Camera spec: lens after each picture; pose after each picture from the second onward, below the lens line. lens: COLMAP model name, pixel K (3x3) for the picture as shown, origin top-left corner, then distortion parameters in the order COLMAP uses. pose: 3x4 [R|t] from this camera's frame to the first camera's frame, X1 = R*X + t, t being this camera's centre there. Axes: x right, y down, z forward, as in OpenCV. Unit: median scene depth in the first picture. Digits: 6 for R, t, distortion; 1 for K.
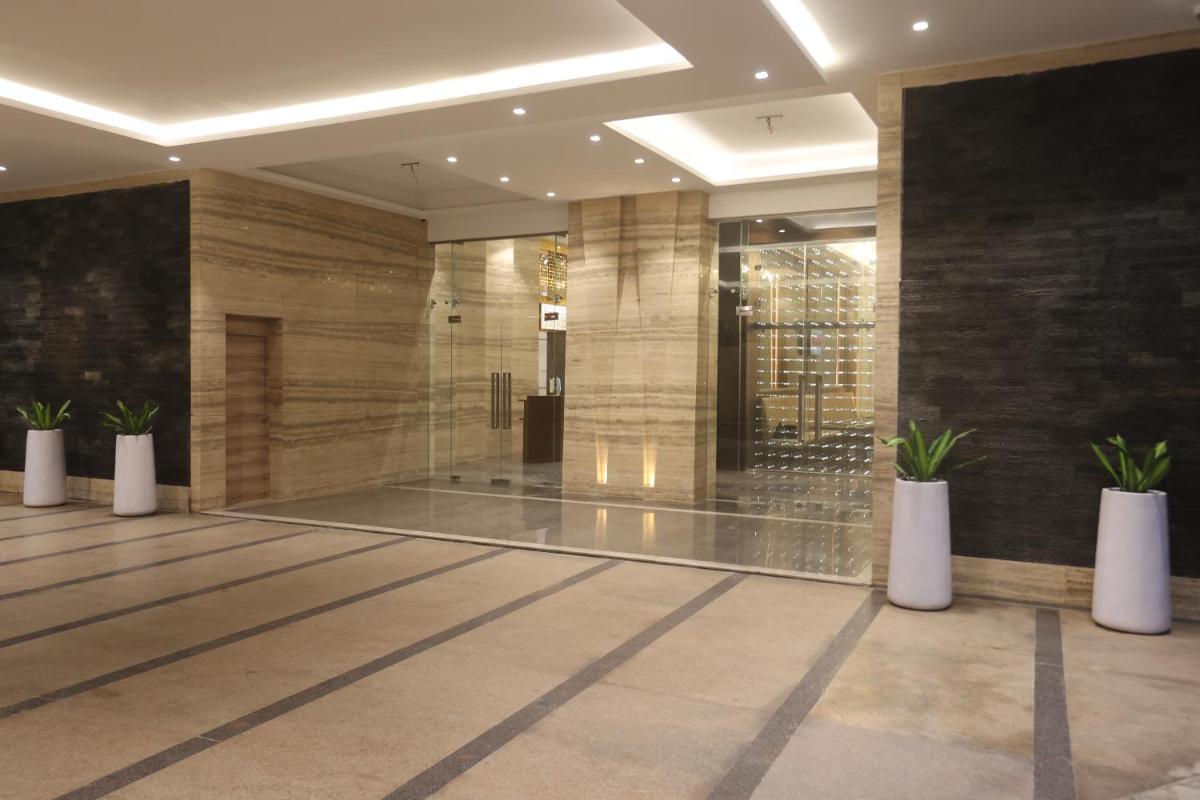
lens RADIAL K [[910.7, 0, 600.0], [0, 910.7, 400.0], [0, 0, 1]] dist [-0.006735, 0.069121]
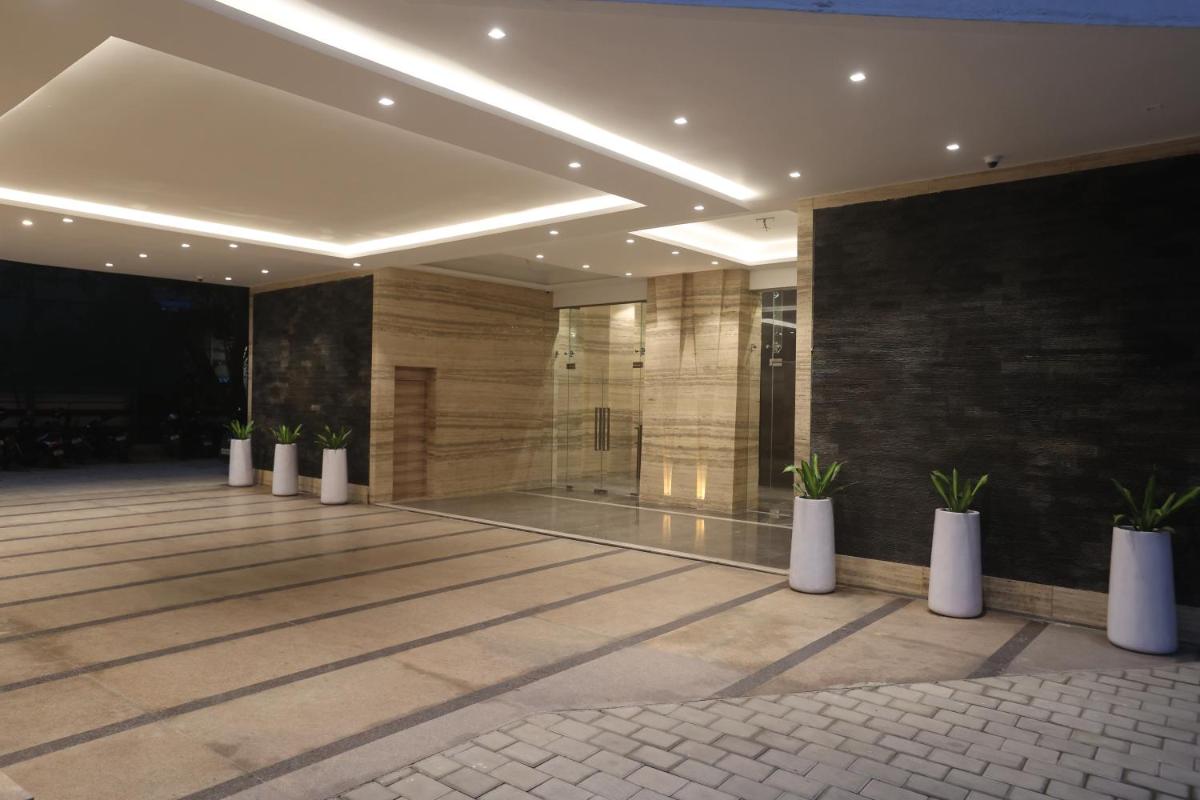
lens RADIAL K [[805.5, 0, 600.0], [0, 805.5, 400.0], [0, 0, 1]] dist [-0.003935, 0.000376]
pose [[0.972007, 0.009853, -0.234747, 0.187759], [-0.016479, 0.999519, -0.026280, -0.012351], [0.234375, 0.029413, 0.971701, -0.143246]]
